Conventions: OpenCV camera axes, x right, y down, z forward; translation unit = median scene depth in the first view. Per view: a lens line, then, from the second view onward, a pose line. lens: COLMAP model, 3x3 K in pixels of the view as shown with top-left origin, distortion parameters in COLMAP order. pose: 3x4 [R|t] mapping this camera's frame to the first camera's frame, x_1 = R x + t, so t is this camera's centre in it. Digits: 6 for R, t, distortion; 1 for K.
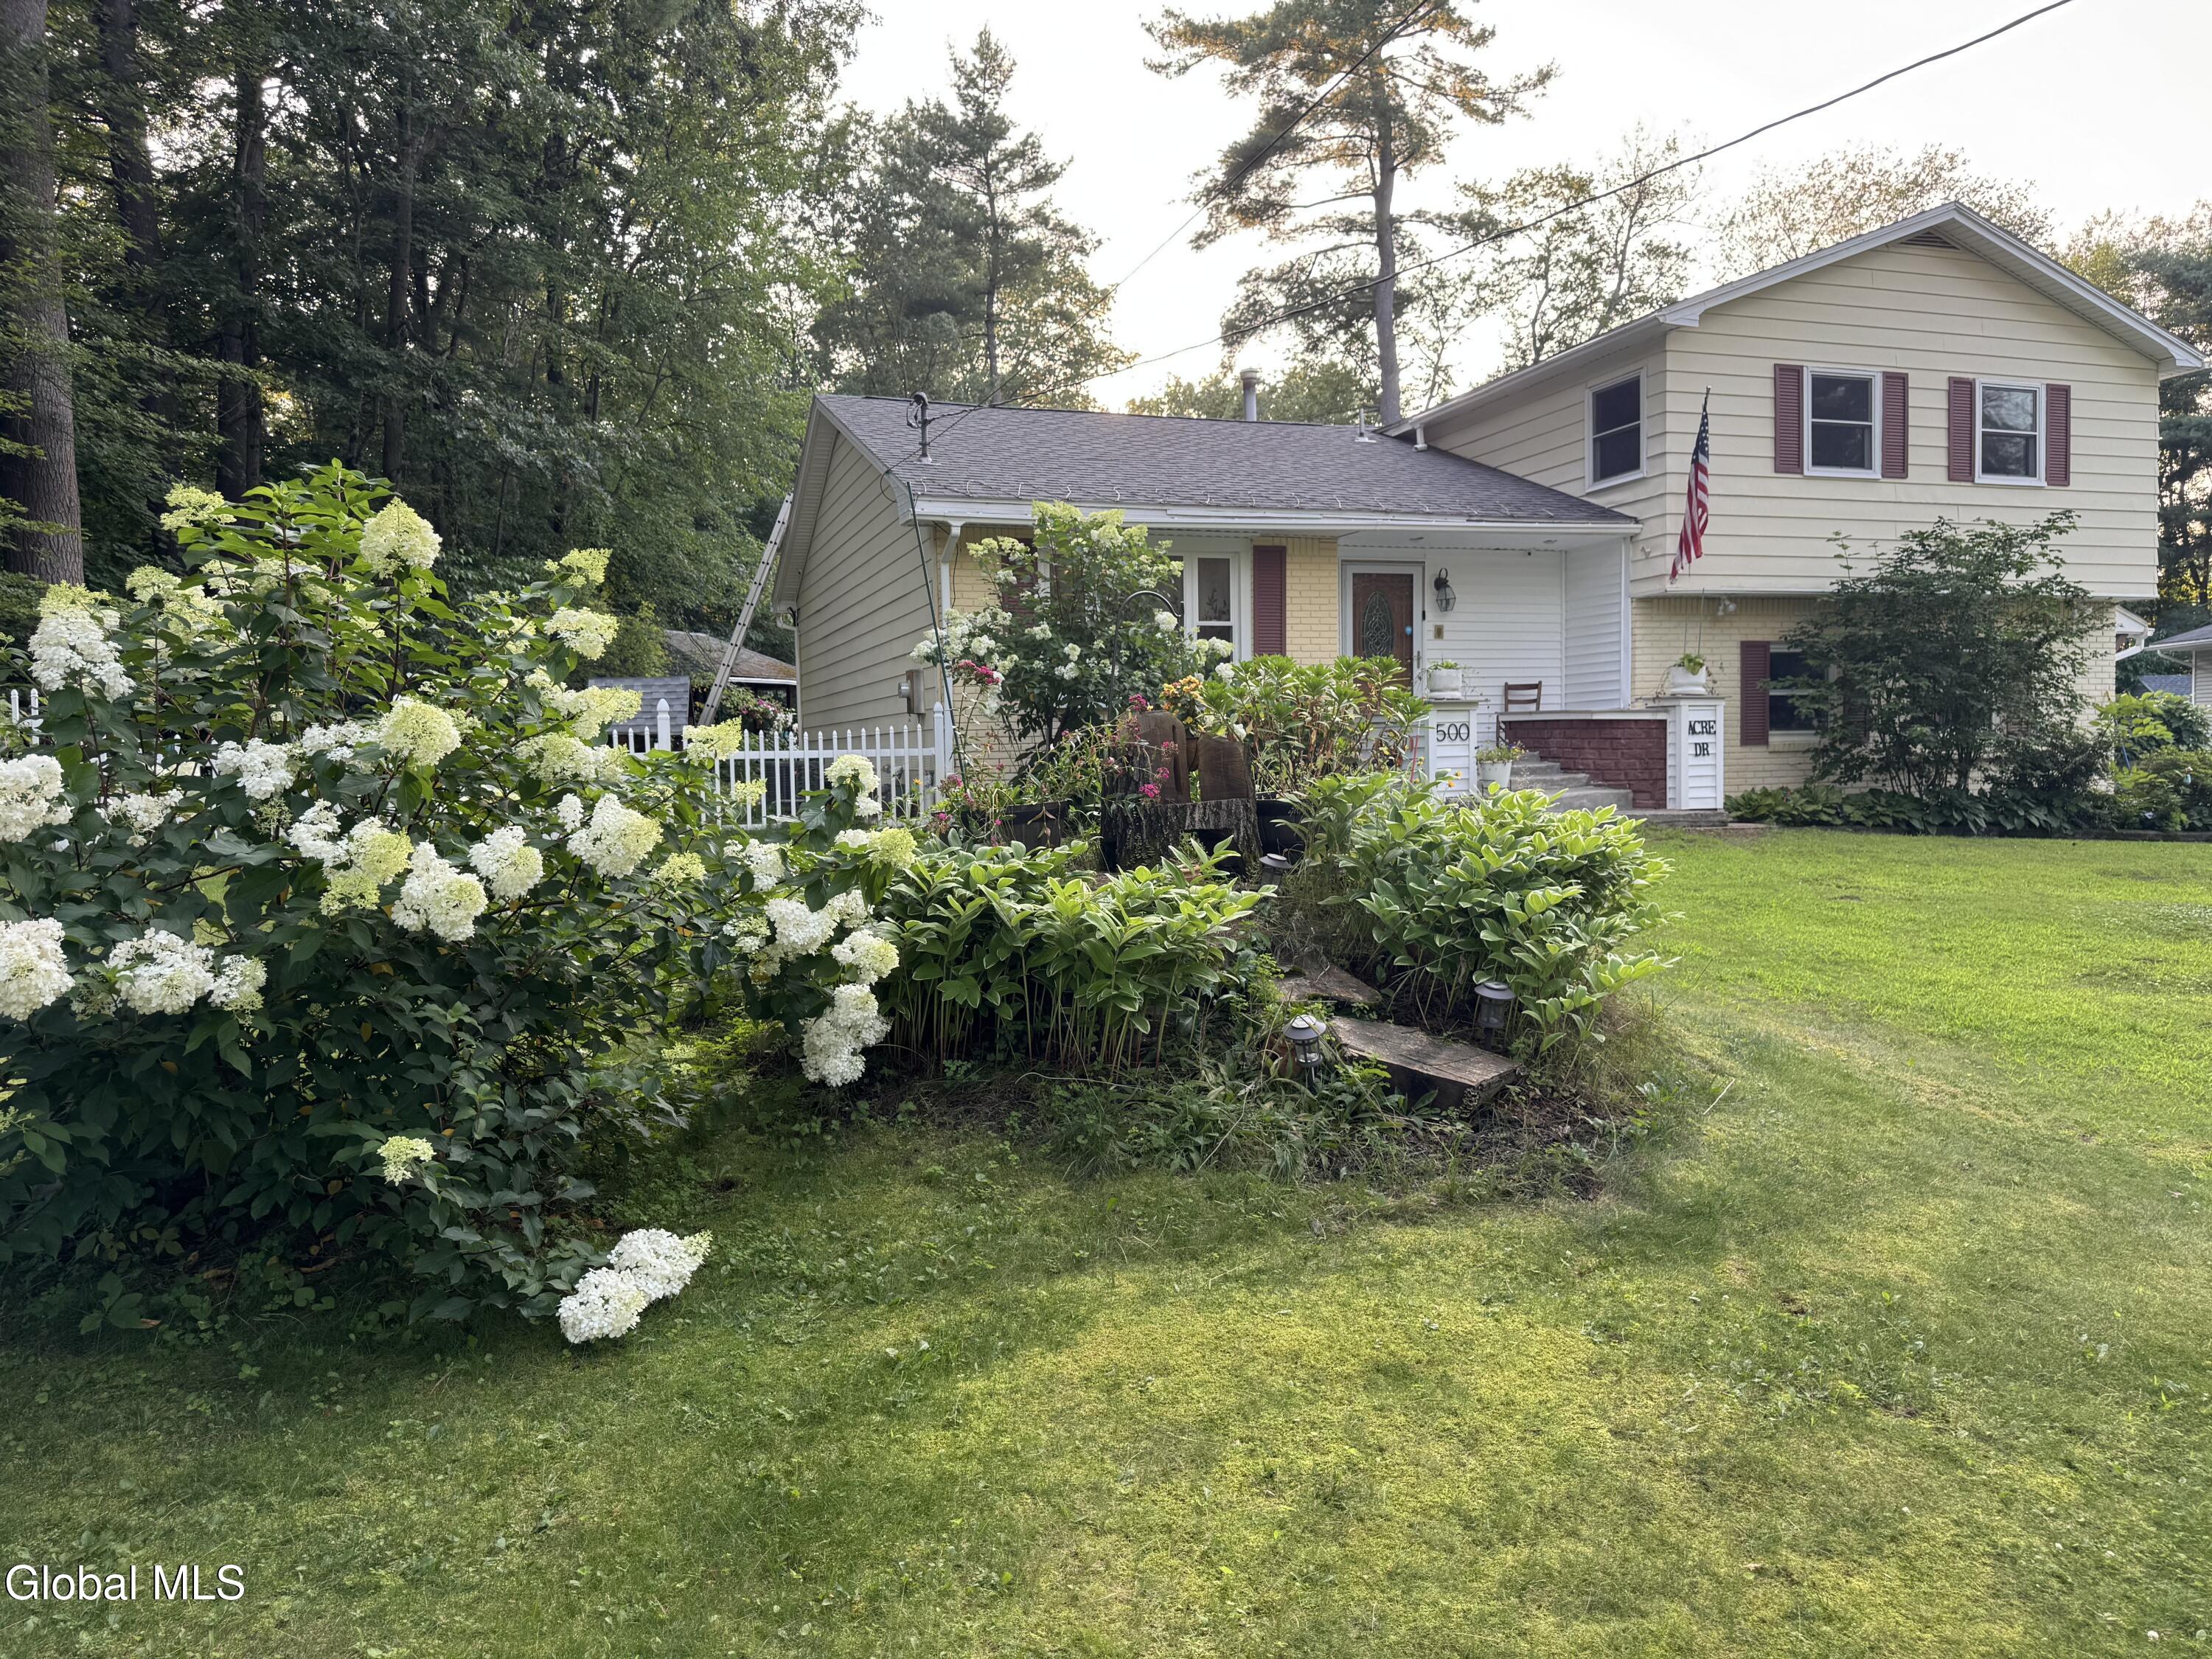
lens RADIAL K [[1579.2, 0, 1124.3], [0, 1579.2, 830.4], [0, 0, 1]] dist [-0.006613, -0.034538]
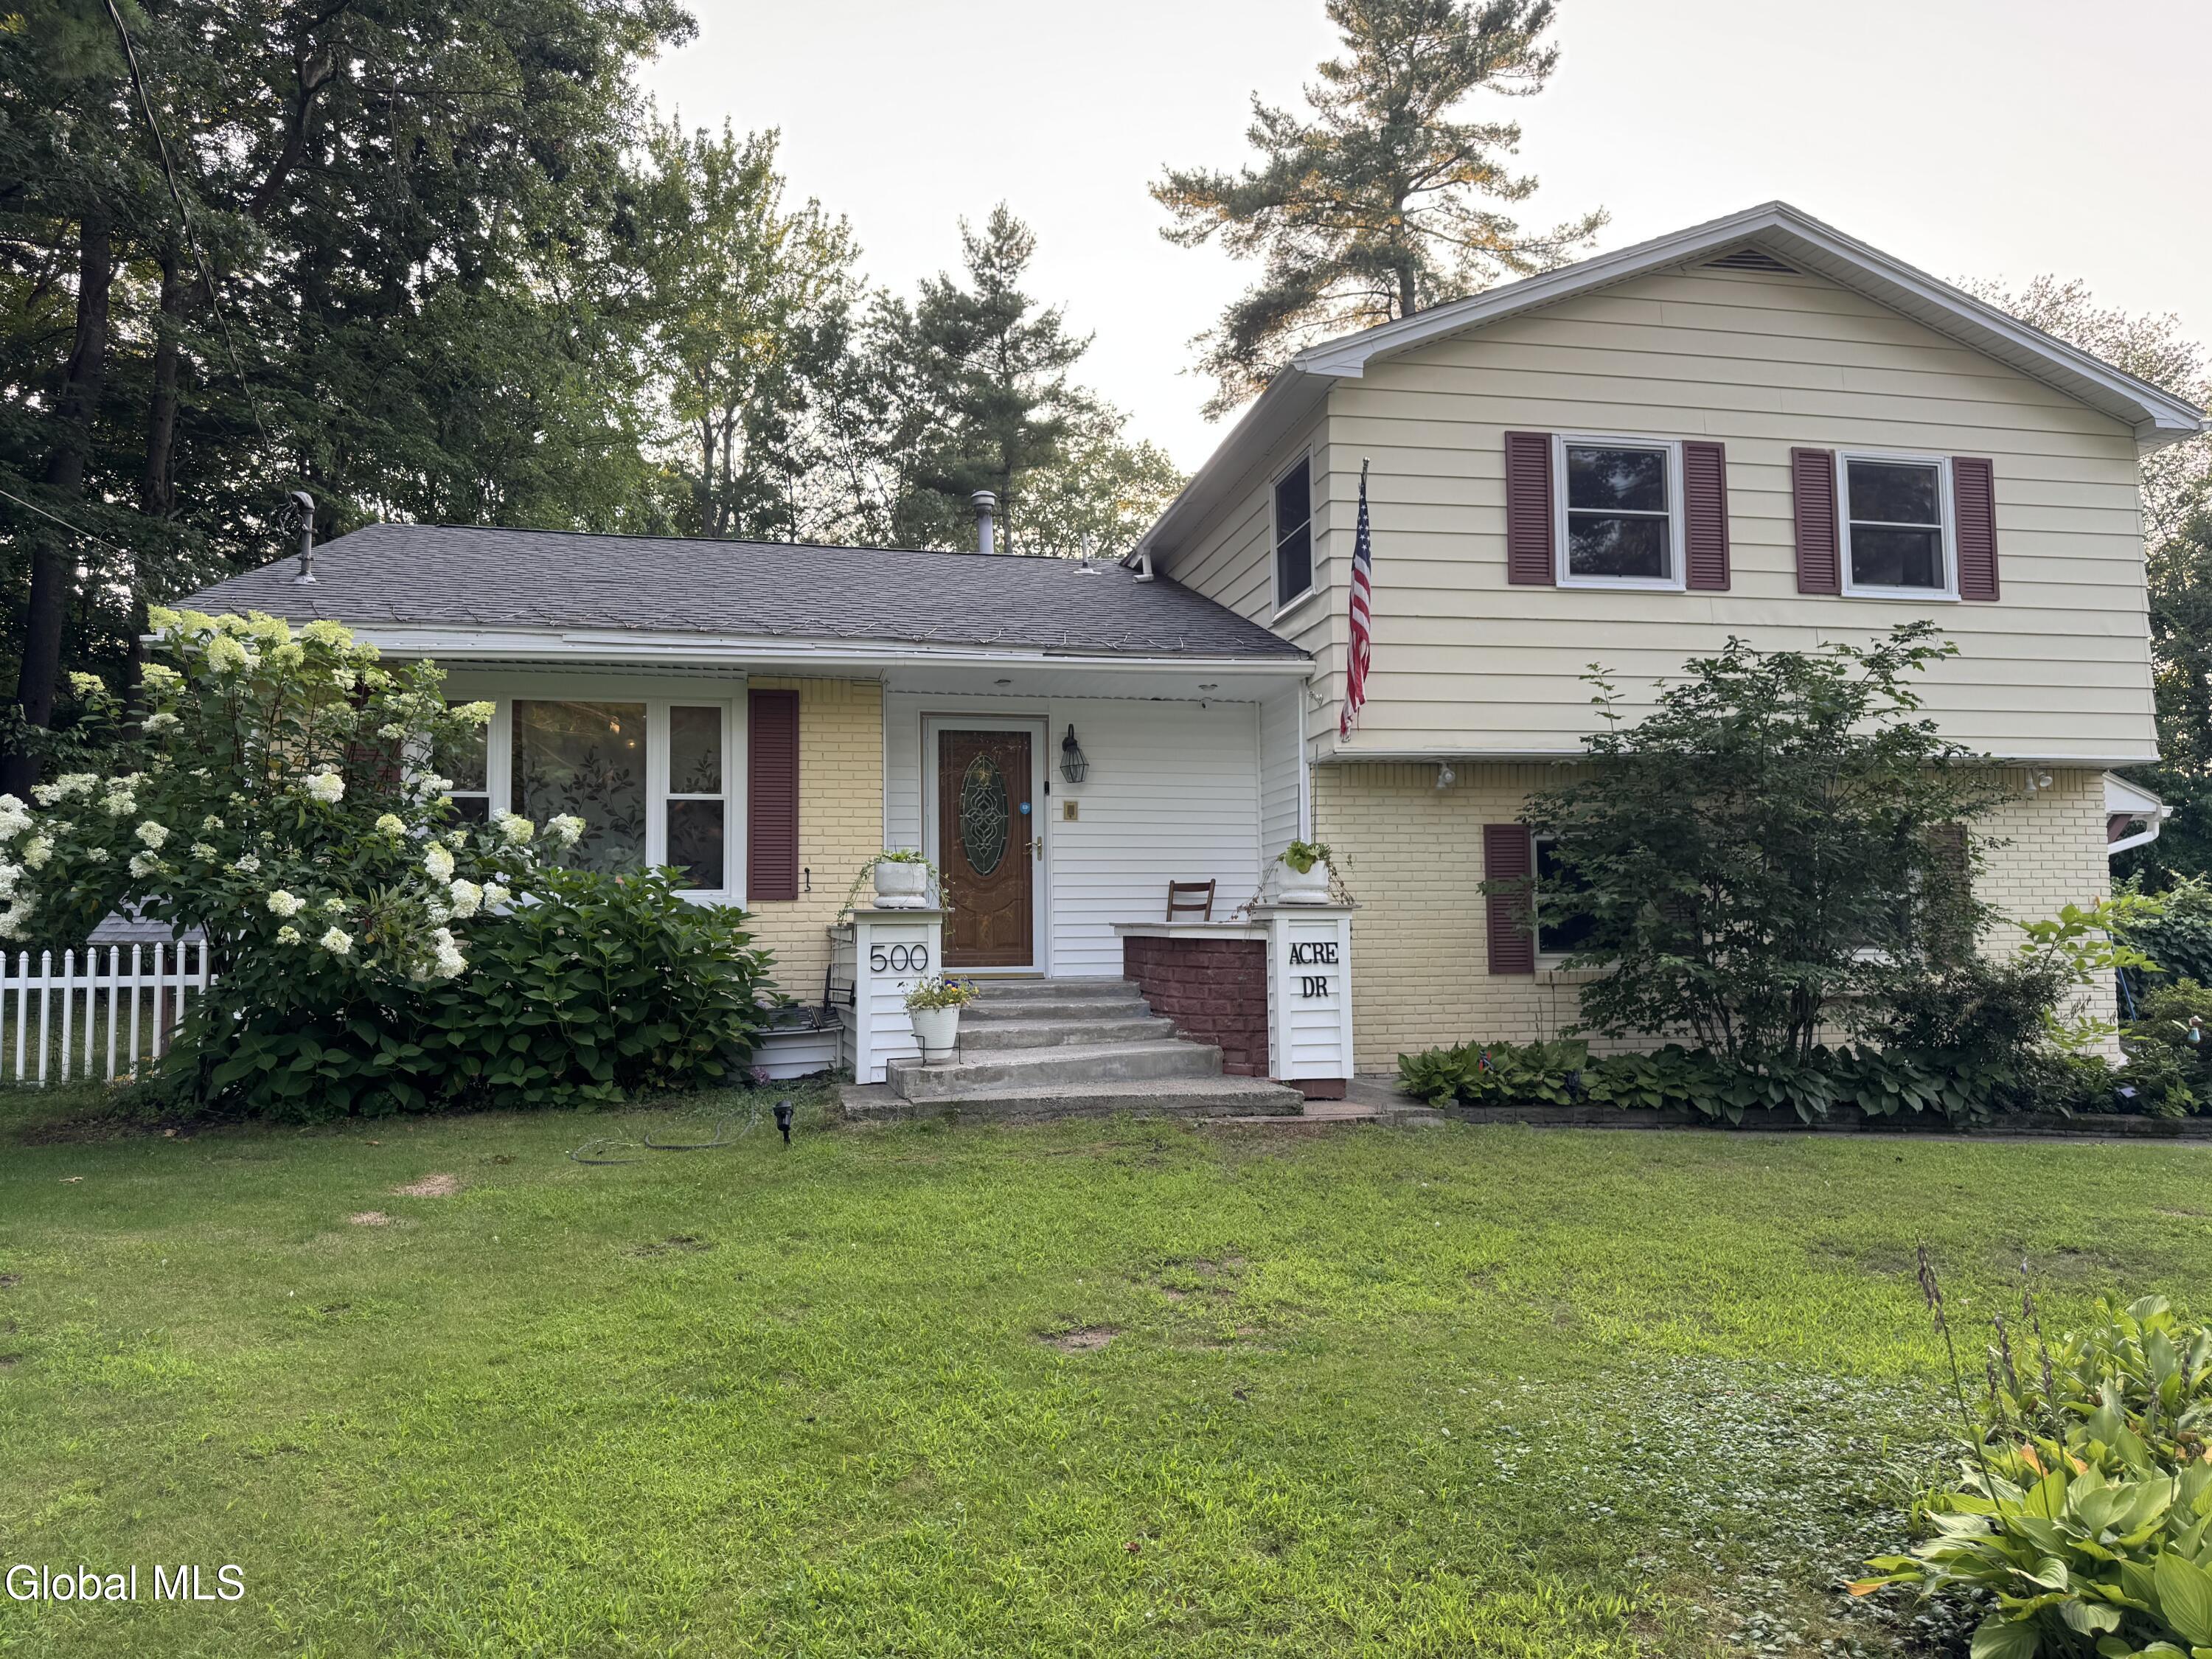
lens RADIAL K [[1579.2, 0, 1085.6], [0, 1579.2, 835.4], [0, 0, 1]] dist [-0.006613, -0.034538]
pose [[0.990457, 0.002973, -0.137787, 0.310351], [-0.019387, 0.992831, -0.117940, -0.029777], [0.136449, 0.119486, 0.983415, 0.289638]]
